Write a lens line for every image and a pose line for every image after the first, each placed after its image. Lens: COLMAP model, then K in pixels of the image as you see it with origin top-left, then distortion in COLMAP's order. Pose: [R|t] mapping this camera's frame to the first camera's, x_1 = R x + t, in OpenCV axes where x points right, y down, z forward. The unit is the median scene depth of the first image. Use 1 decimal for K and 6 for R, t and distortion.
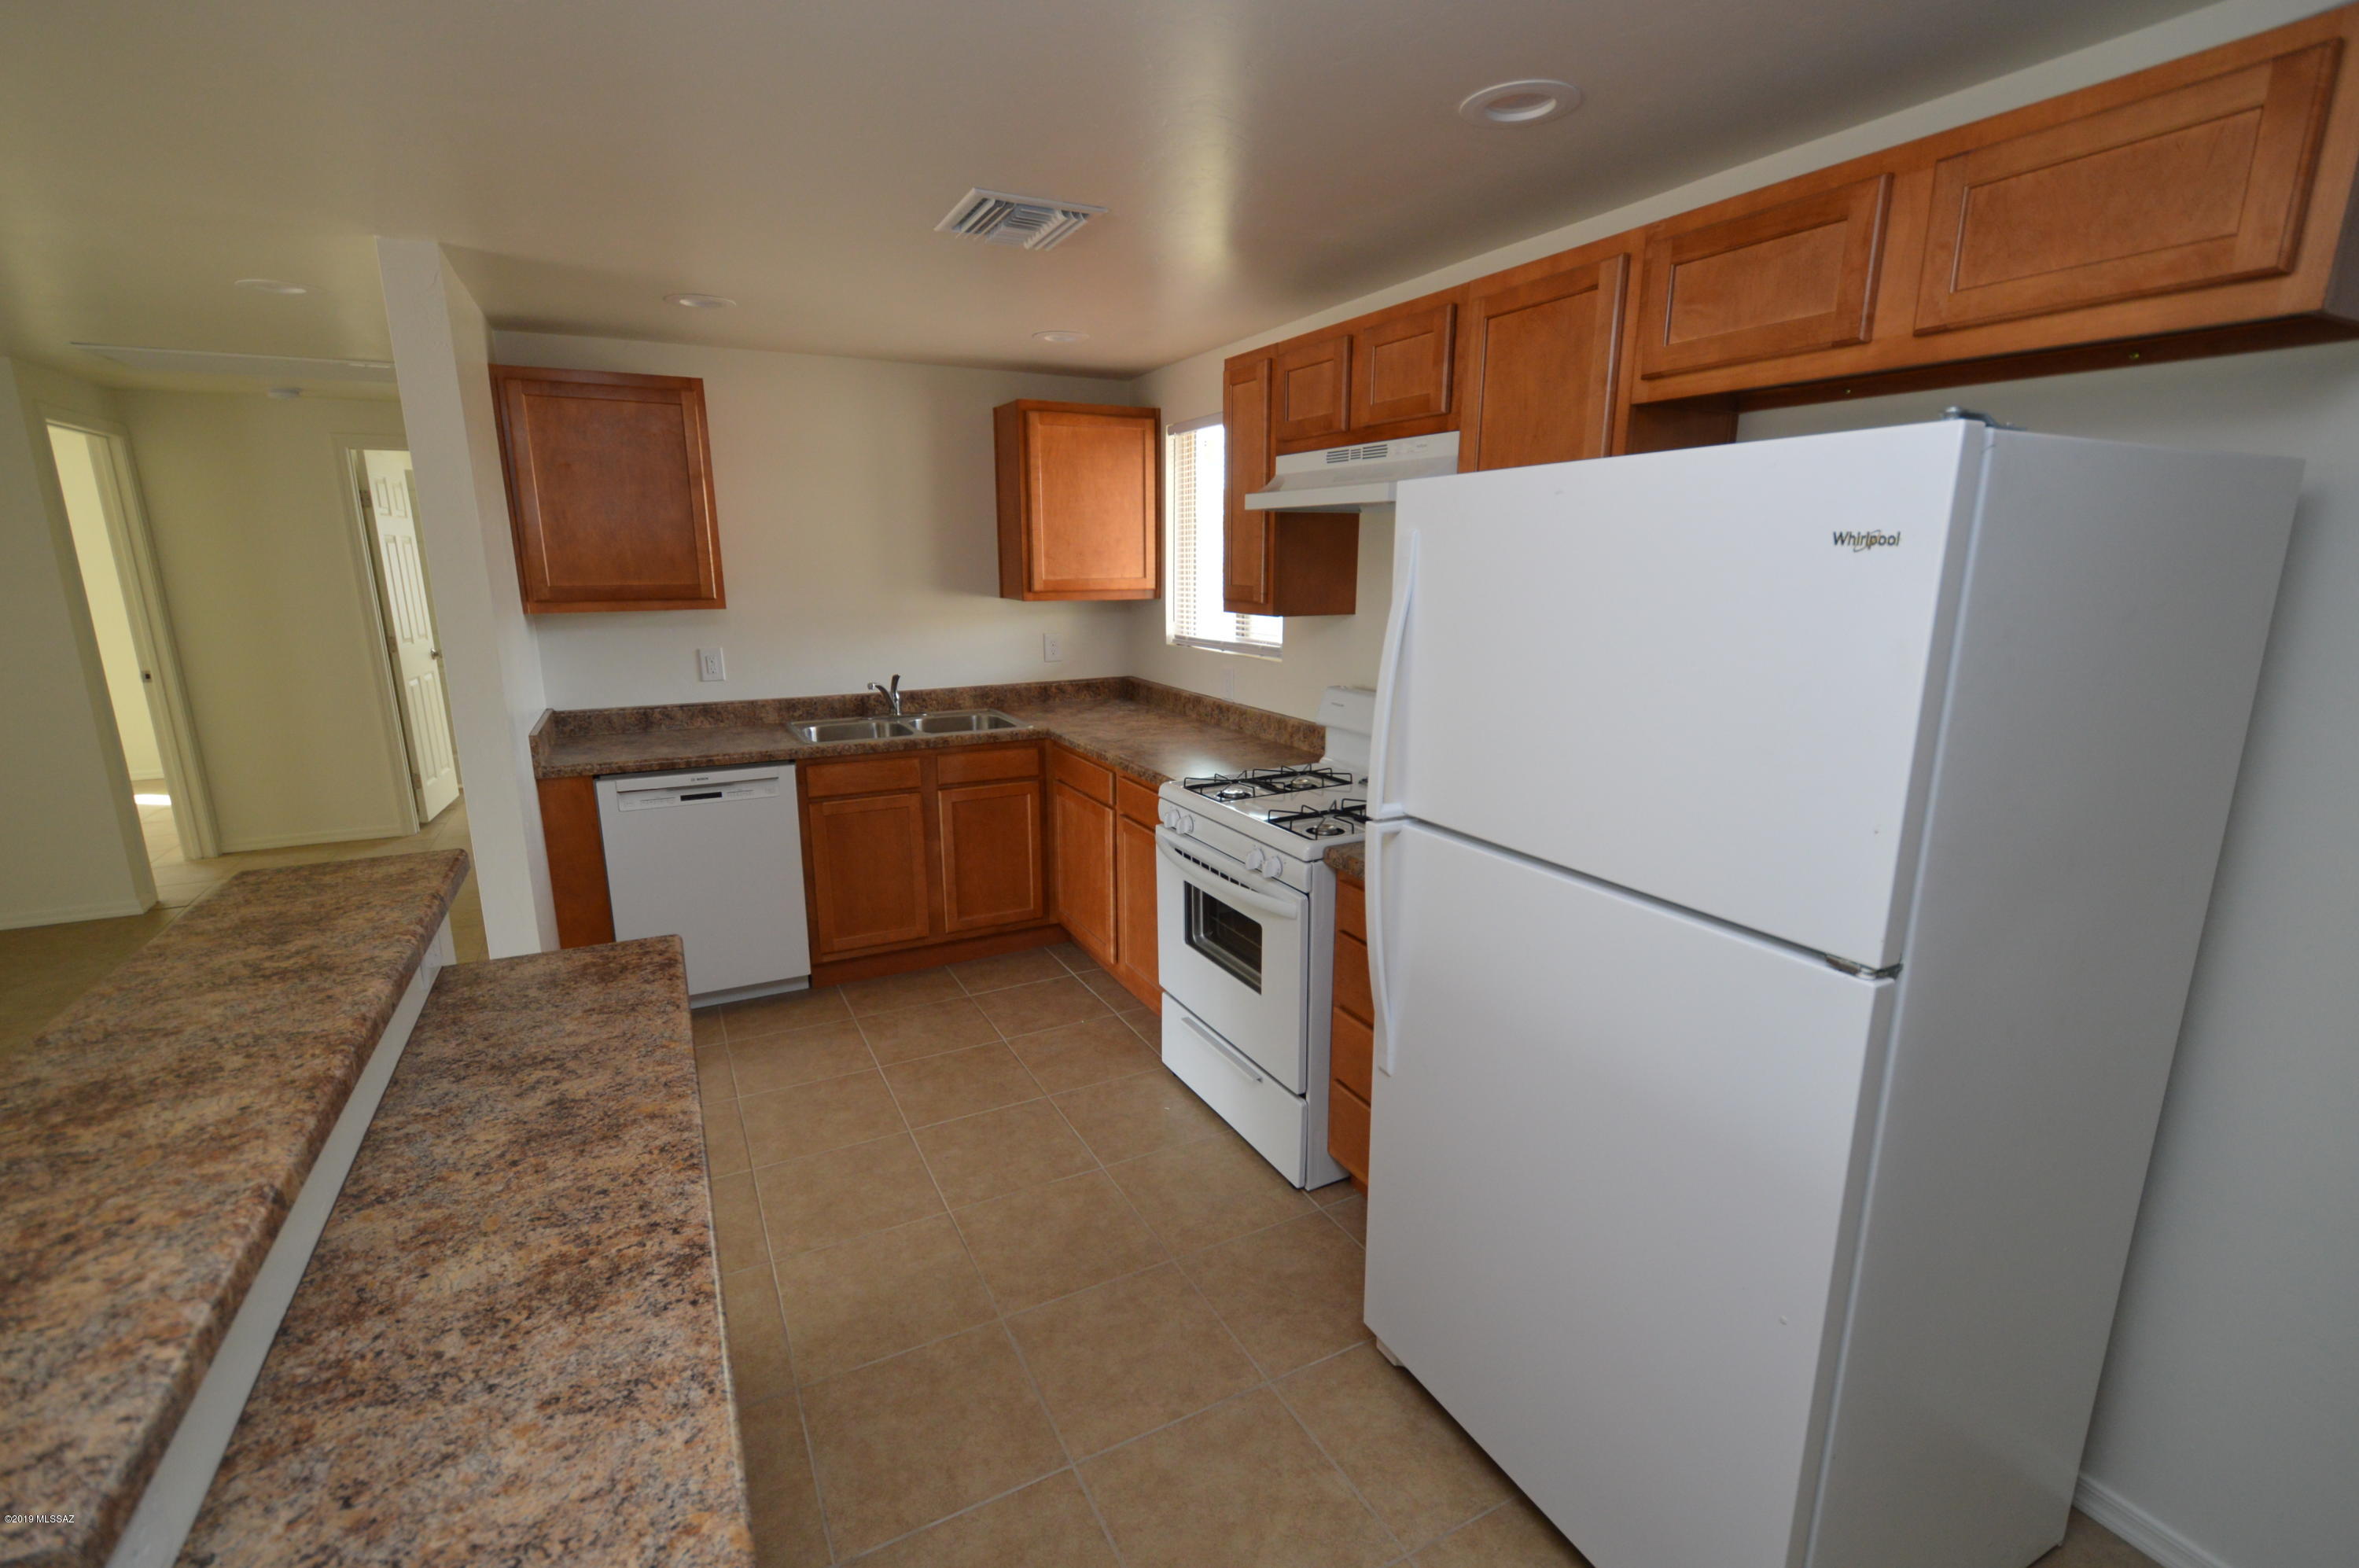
lens RADIAL K [[1039.9, 0, 1179.5], [0, 1039.9, 784.0], [0, 0, 1]] dist [0.001623, -0.000041]
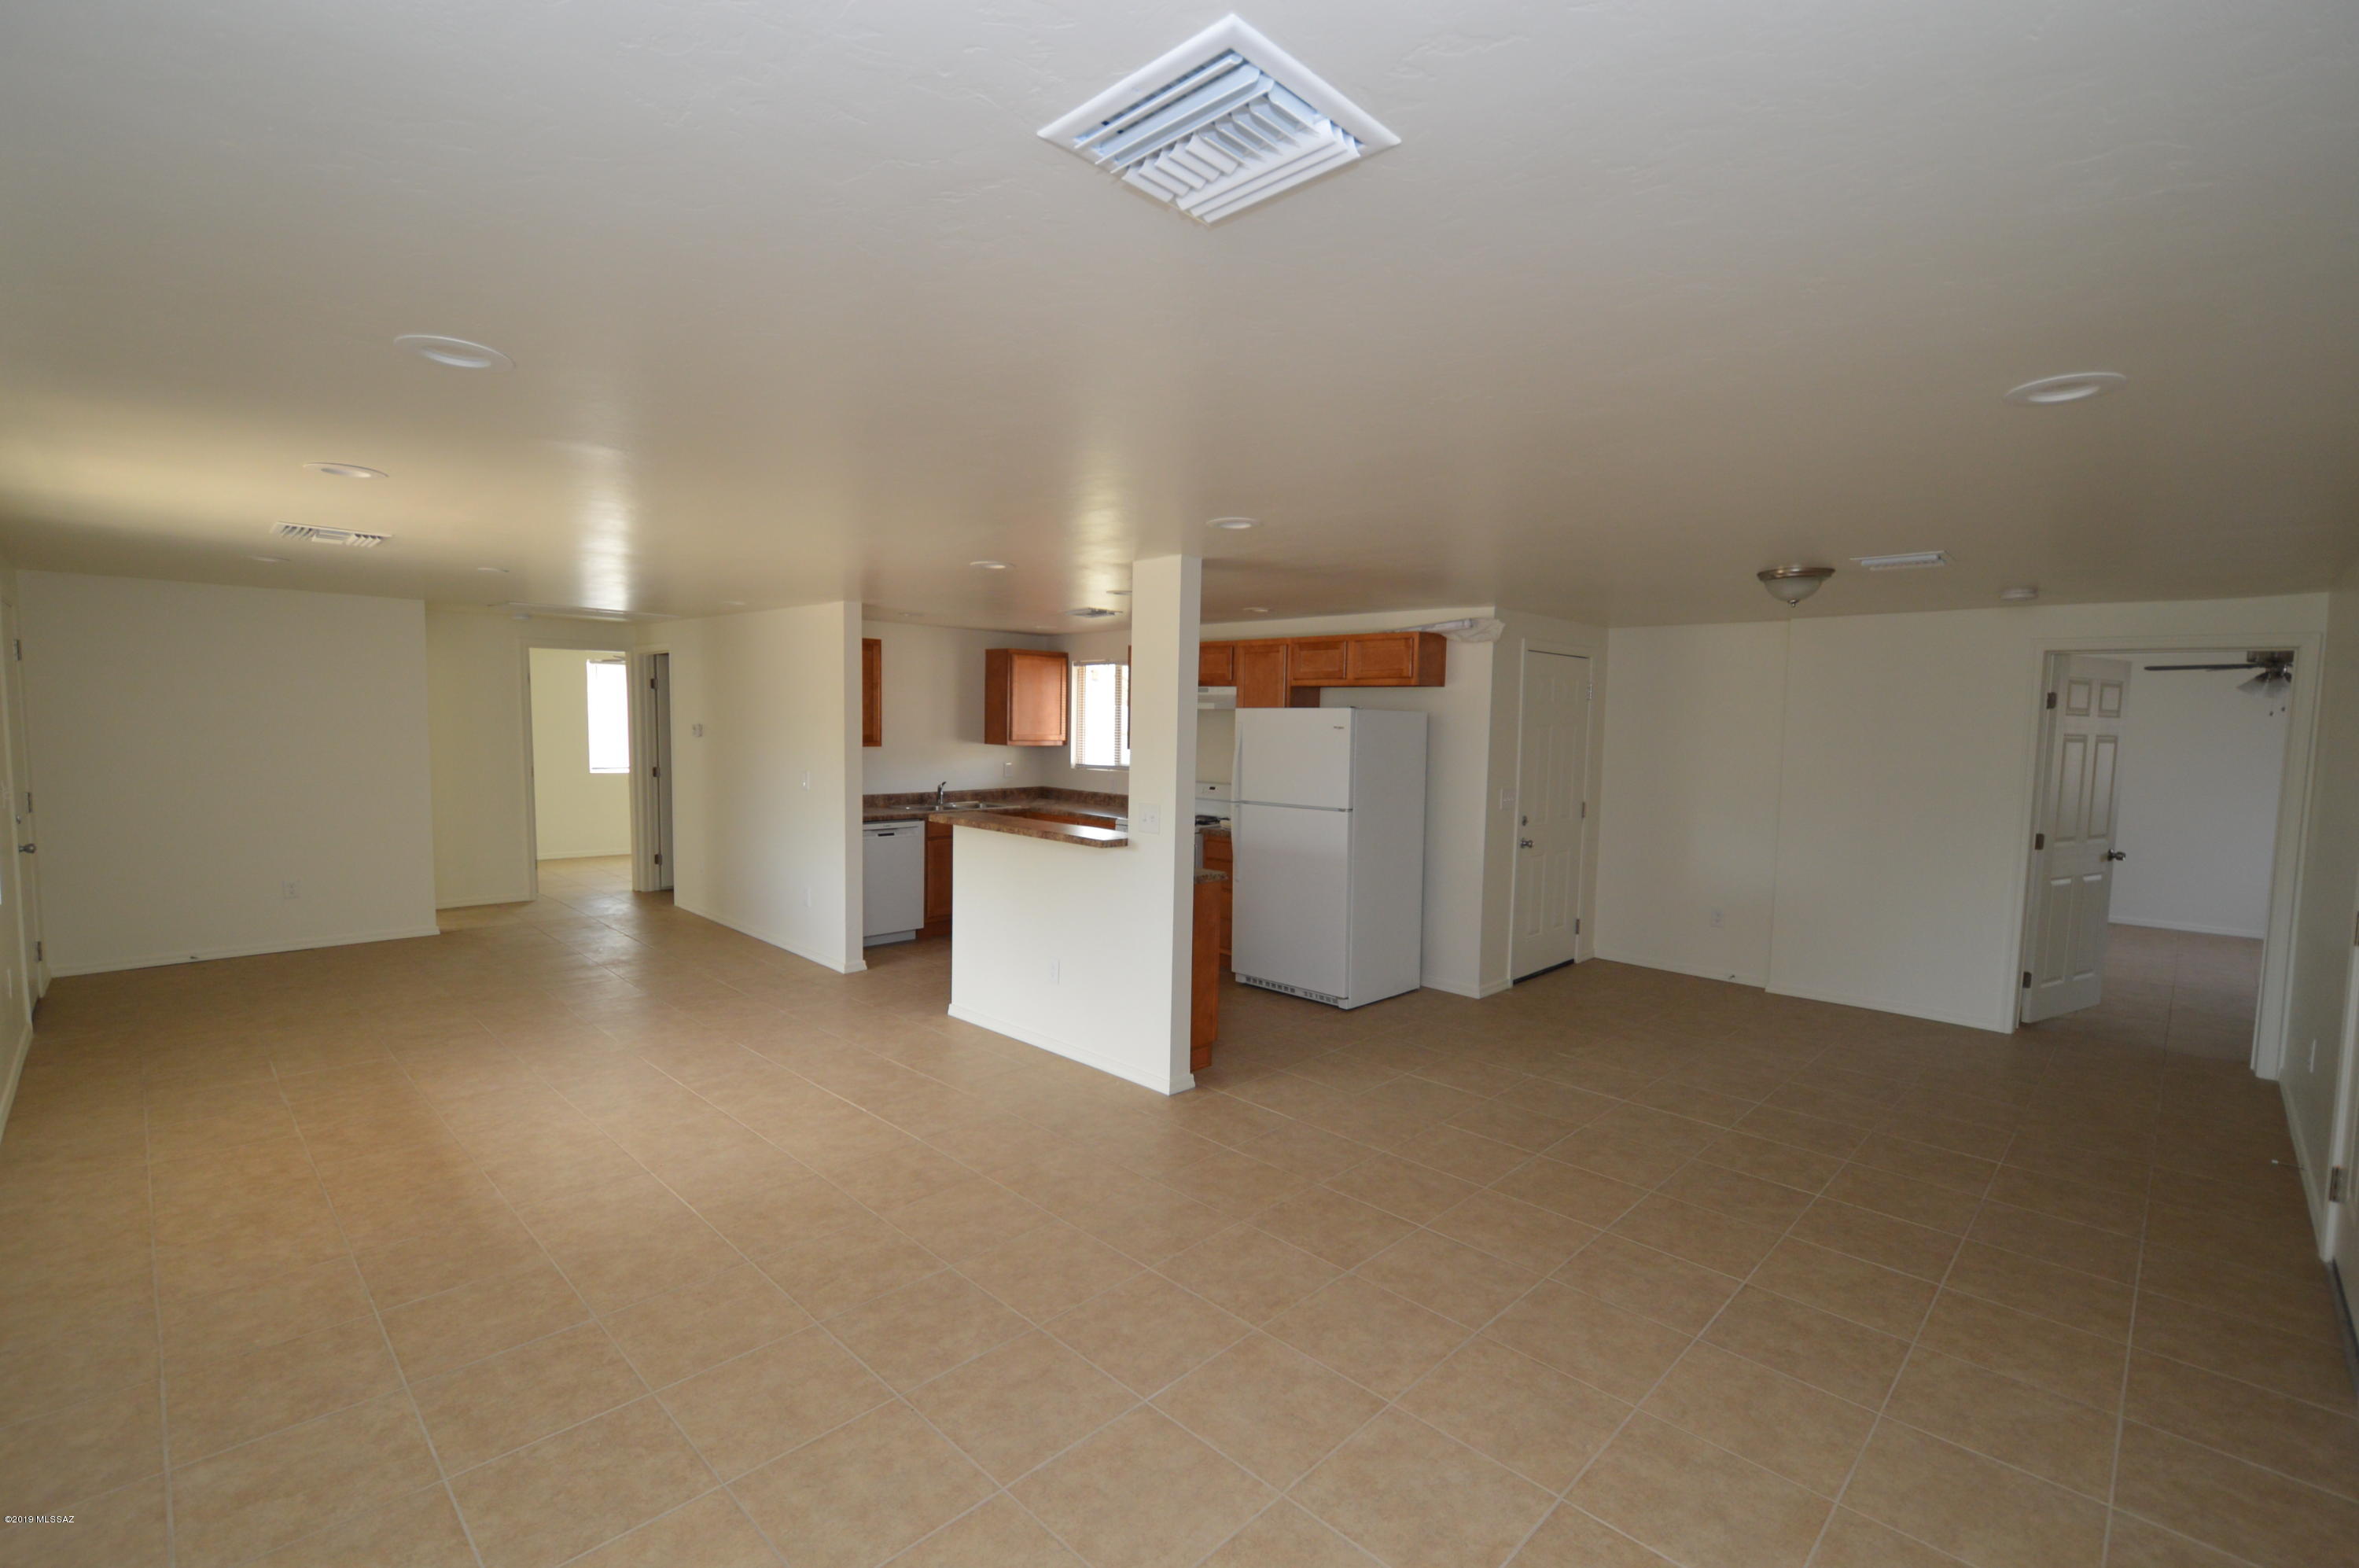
lens RADIAL K [[1039.9, 0, 1179.5], [0, 1039.9, 784.0], [0, 0, 1]] dist [0.001623, -0.000041]
pose [[0.948124, -0.002986, 0.317888, -0.483546], [0.051483, 0.988199, -0.144268, 0.206884], [-0.313705, 0.153149, 0.937088, -0.985300]]
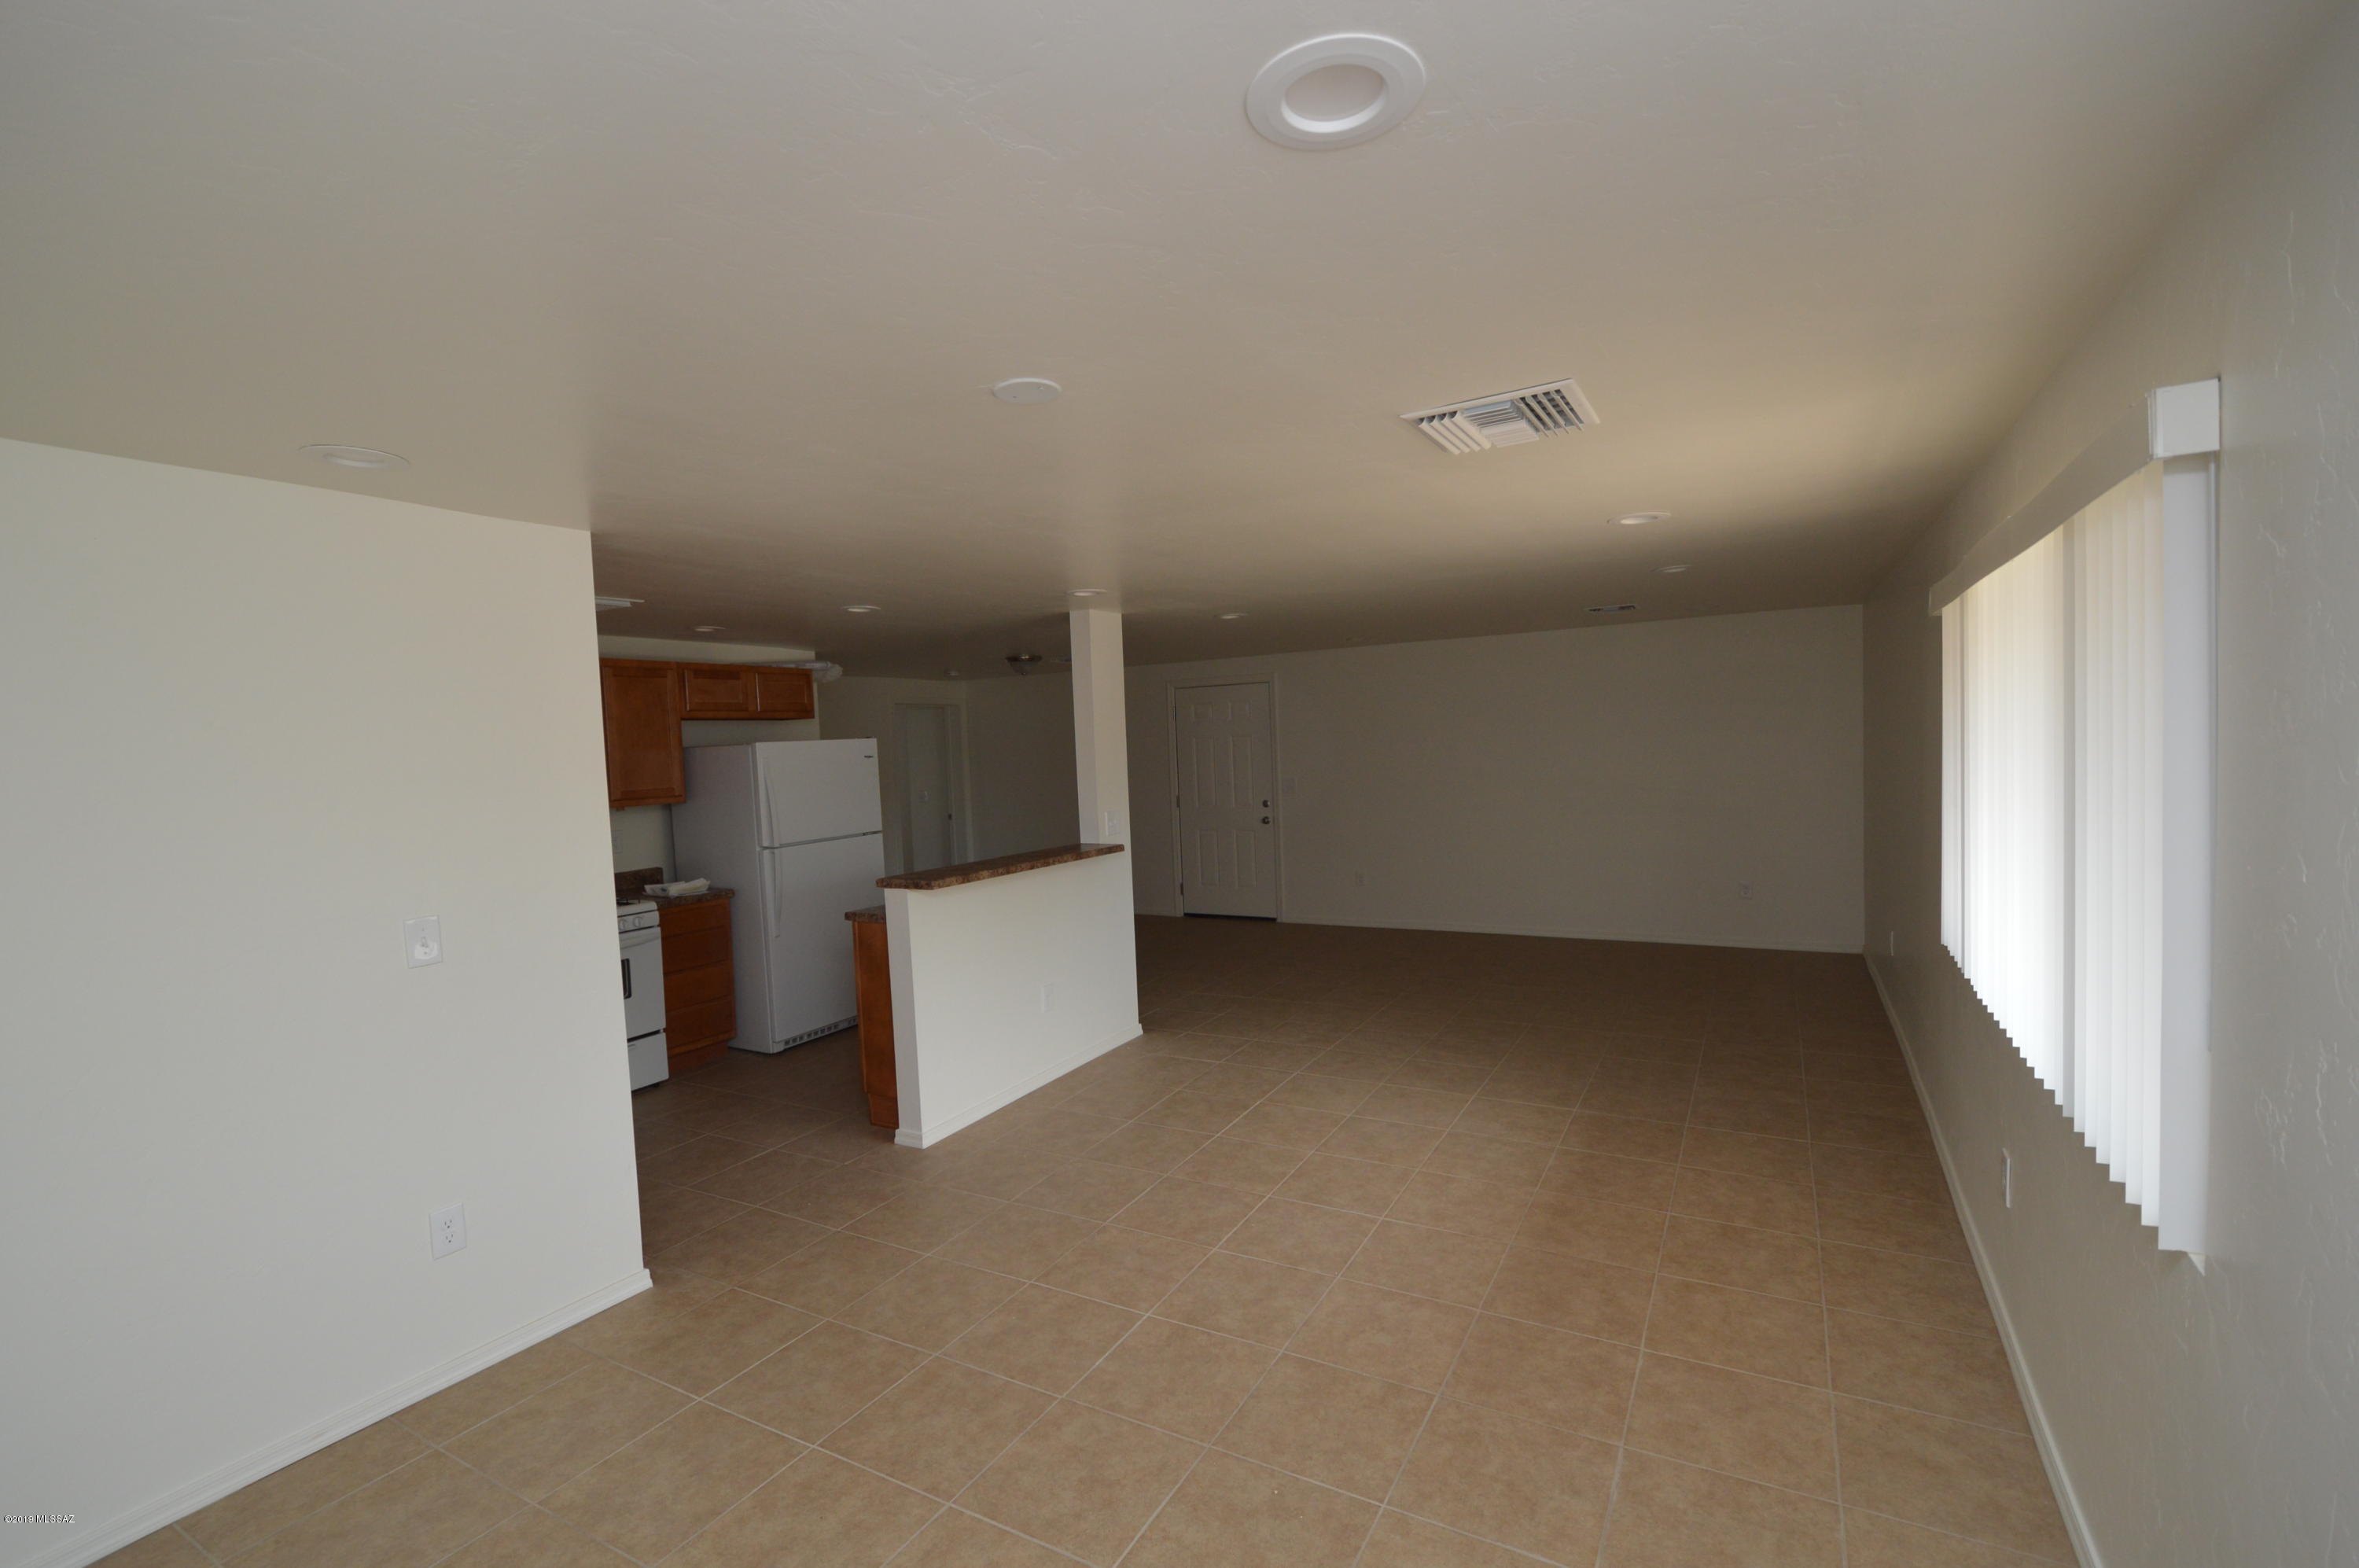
lens RADIAL K [[1039.9, 0, 1179.5], [0, 1039.9, 784.0], [0, 0, 1]] dist [0.001623, -0.000041]
pose [[-0.545364, -0.006346, 0.838175, -1.338547], [0.230696, 0.960215, 0.157374, -0.158636], [-0.805827, 0.279190, -0.522203, 0.702855]]
